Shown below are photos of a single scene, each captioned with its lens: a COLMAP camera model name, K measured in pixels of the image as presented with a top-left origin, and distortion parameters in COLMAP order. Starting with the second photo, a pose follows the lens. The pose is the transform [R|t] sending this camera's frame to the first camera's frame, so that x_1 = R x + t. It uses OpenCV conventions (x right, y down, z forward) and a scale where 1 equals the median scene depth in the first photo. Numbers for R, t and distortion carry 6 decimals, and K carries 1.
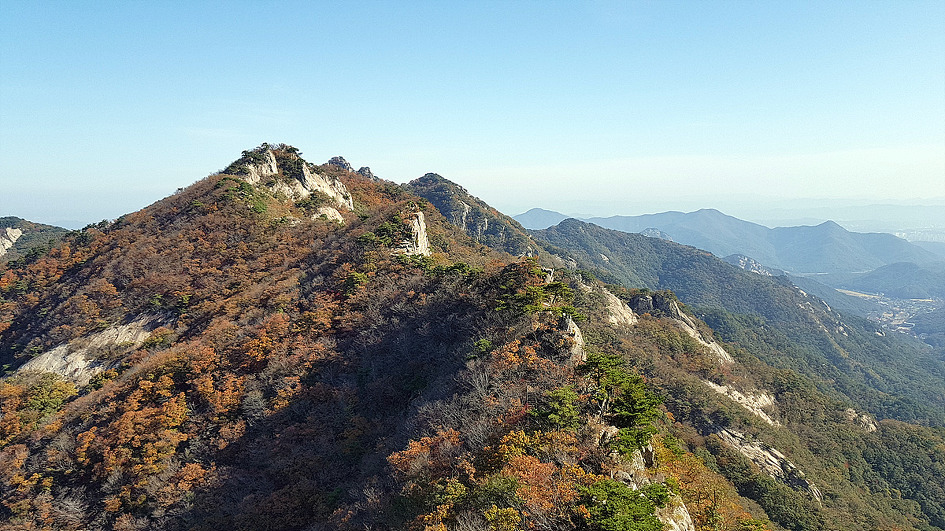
lens RADIAL K [[724.1, 0, 442.5], [0, 724.1, 261.9], [0, 0, 1]] dist [0.069949, -0.128572]
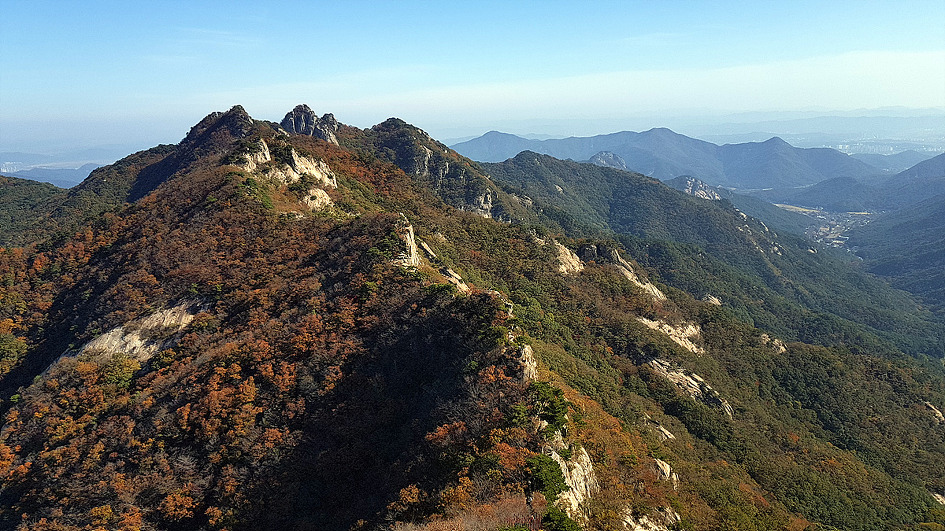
lens RADIAL K [[724.1, 0, 442.5], [0, 724.1, 261.9], [0, 0, 1]] dist [0.069949, -0.128572]
pose [[0.997873, -0.033859, 0.055706, -0.026003], [0.027570, 0.993547, 0.110017, -0.080239], [-0.059072, -0.108247, 0.992367, -0.168775]]
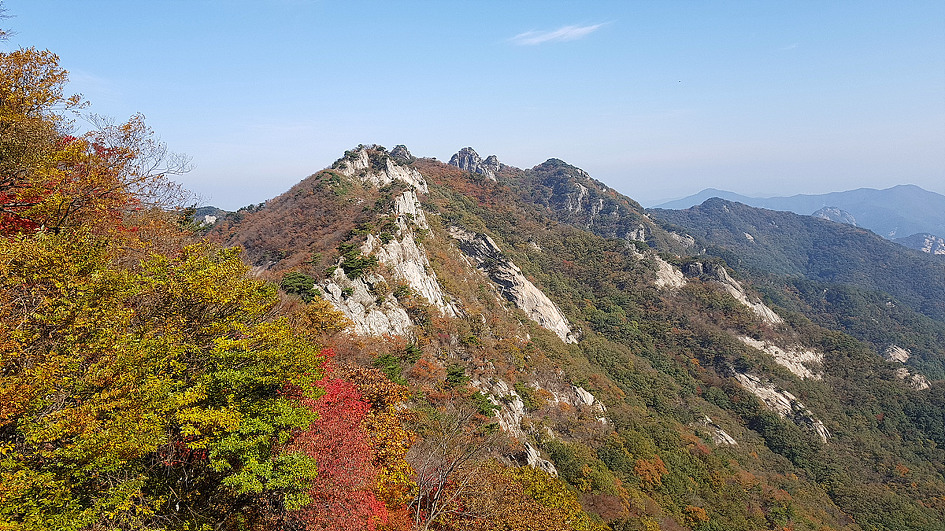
lens RADIAL K [[724.1, 0, 442.5], [0, 724.1, 261.9], [0, 0, 1]] dist [0.069949, -0.128572]
pose [[0.970708, -0.002406, -0.240250, 0.225436], [0.007004, 0.999808, 0.018286, 0.029746], [0.240160, -0.019433, 0.970539, -0.267013]]
